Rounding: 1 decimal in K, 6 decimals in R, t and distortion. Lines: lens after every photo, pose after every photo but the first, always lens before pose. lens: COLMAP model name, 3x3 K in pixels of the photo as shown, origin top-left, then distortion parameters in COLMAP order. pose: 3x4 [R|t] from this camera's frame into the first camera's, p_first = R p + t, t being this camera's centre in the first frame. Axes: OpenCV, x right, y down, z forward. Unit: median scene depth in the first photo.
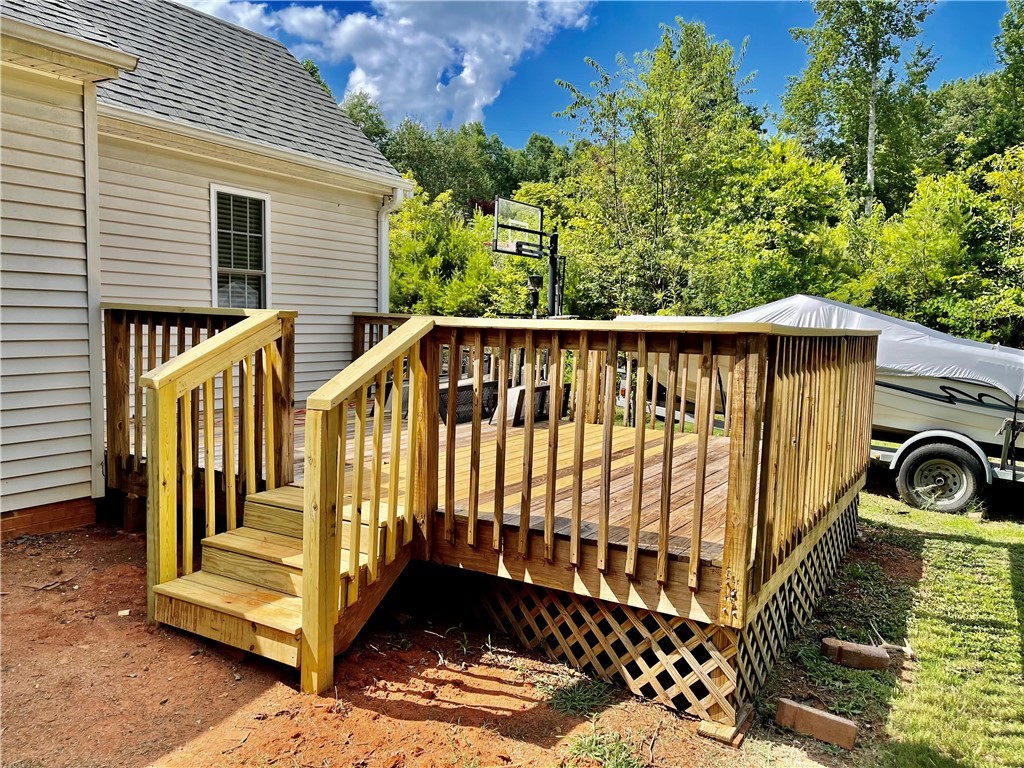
lens RADIAL K [[793.0, 0, 512.0], [0, 793.0, 384.0], [0, 0, 1]] dist [0.049914, -0.006161]
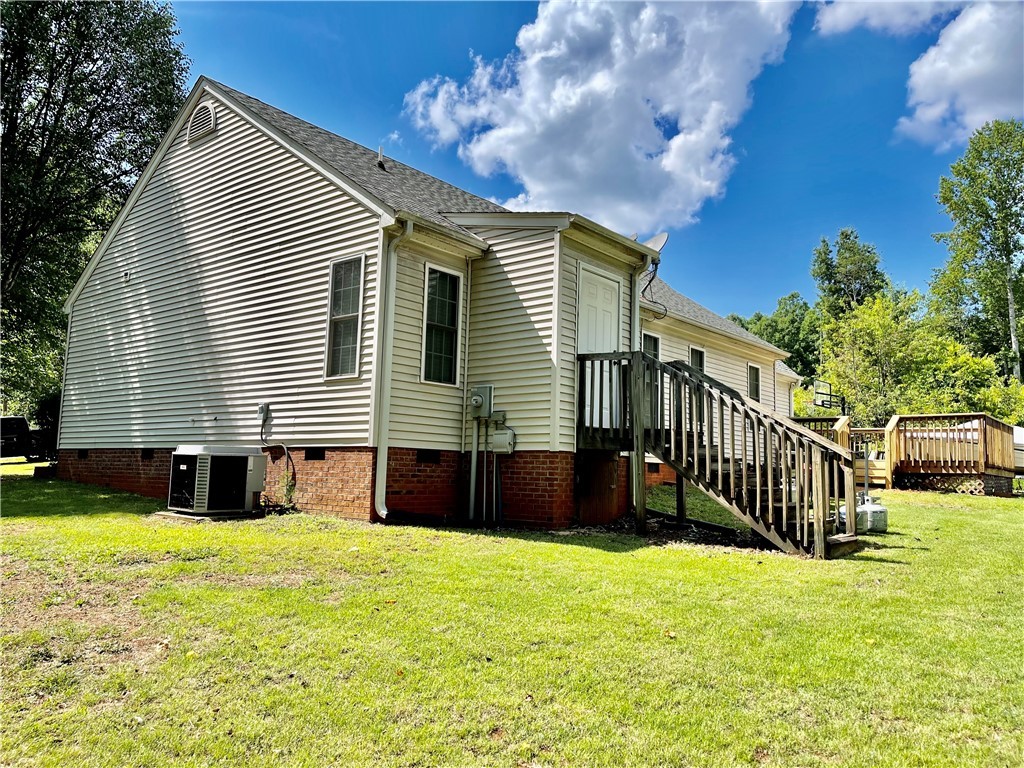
lens RADIAL K [[793.0, 0, 512.0], [0, 793.0, 384.0], [0, 0, 1]] dist [0.049914, -0.006161]
pose [[0.987932, -0.019000, -0.153720, -0.410516], [-0.011973, 0.980110, -0.198091, 0.174050], [0.154426, 0.197541, 0.968055, -0.992002]]
